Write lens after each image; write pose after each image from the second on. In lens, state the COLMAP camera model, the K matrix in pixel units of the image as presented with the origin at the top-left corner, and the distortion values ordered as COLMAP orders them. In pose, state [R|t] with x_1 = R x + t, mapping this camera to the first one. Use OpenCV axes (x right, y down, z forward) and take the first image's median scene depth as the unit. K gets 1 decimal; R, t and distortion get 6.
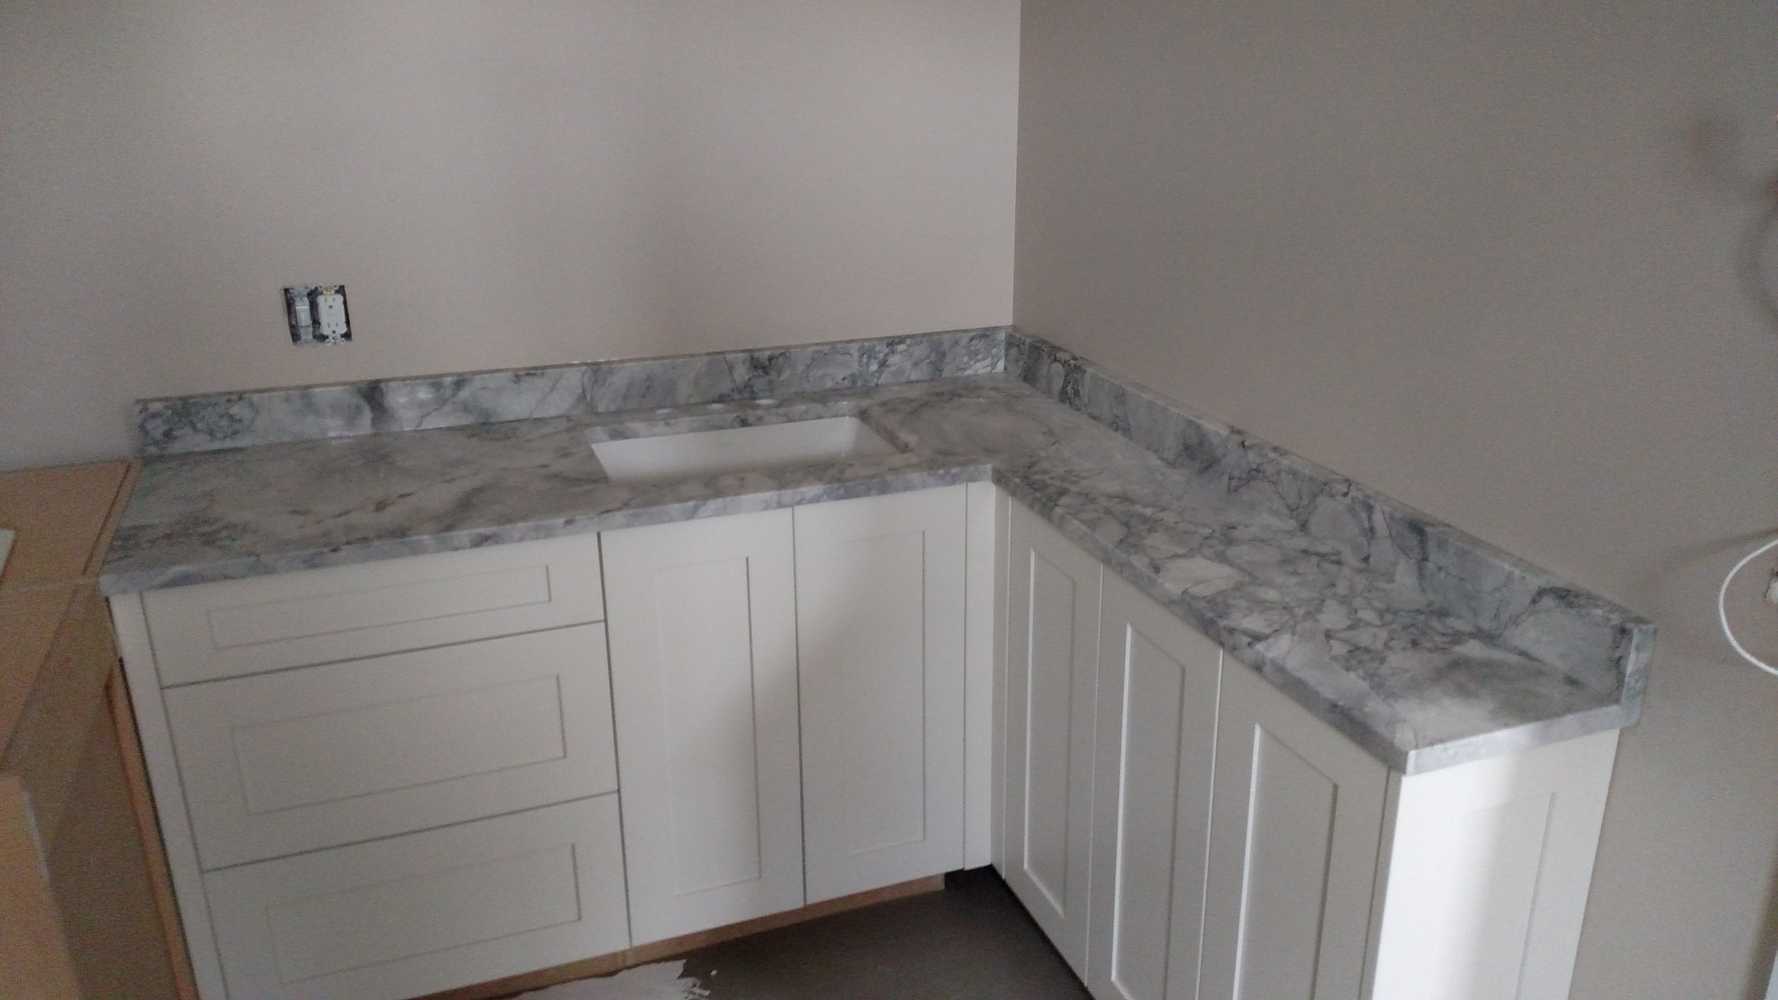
lens RADIAL K [[1385.1, 0, 886.3], [0, 1385.1, 504.3], [0, 0, 1]] dist [0.091266, -0.124389]
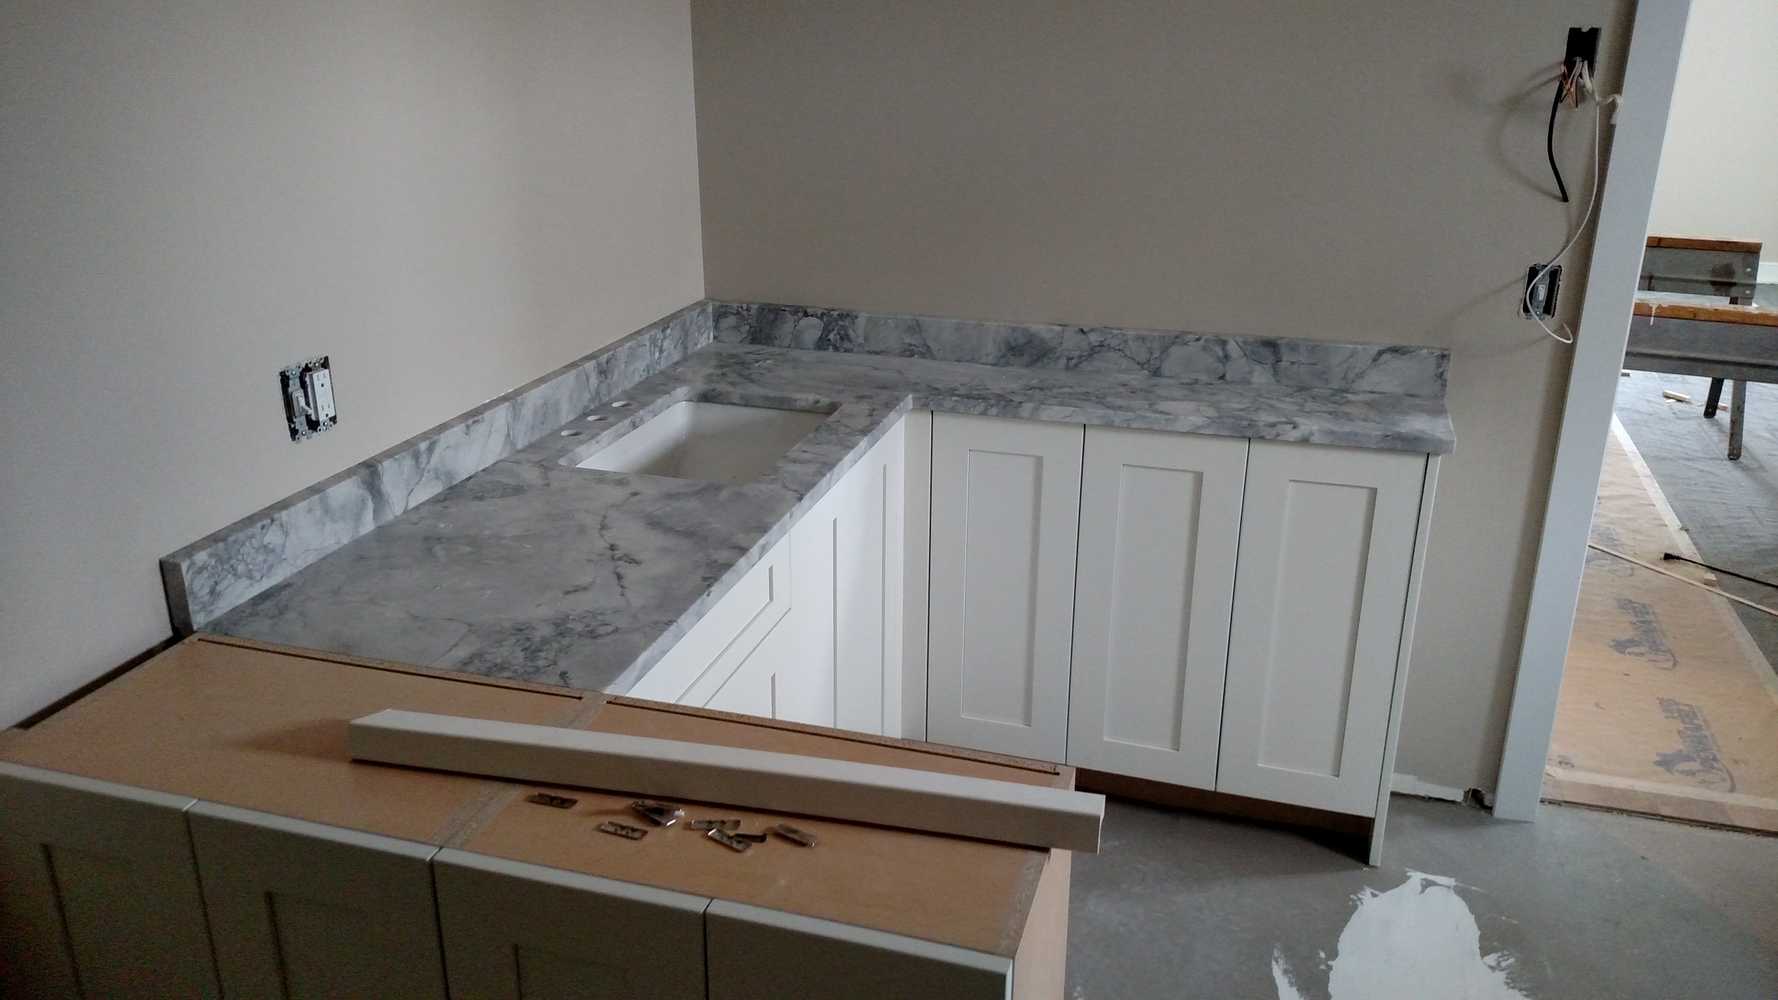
lens RADIAL K [[1385.1, 0, 908.1], [0, 1385.1, 510.9], [0, 0, 1]] dist [0.091266, -0.124389]
pose [[0.595997, -0.271663, 0.755637, -0.876531], [0.262820, 0.955196, 0.136112, -0.098758], [-0.758758, 0.117474, 0.640692, 0.257708]]
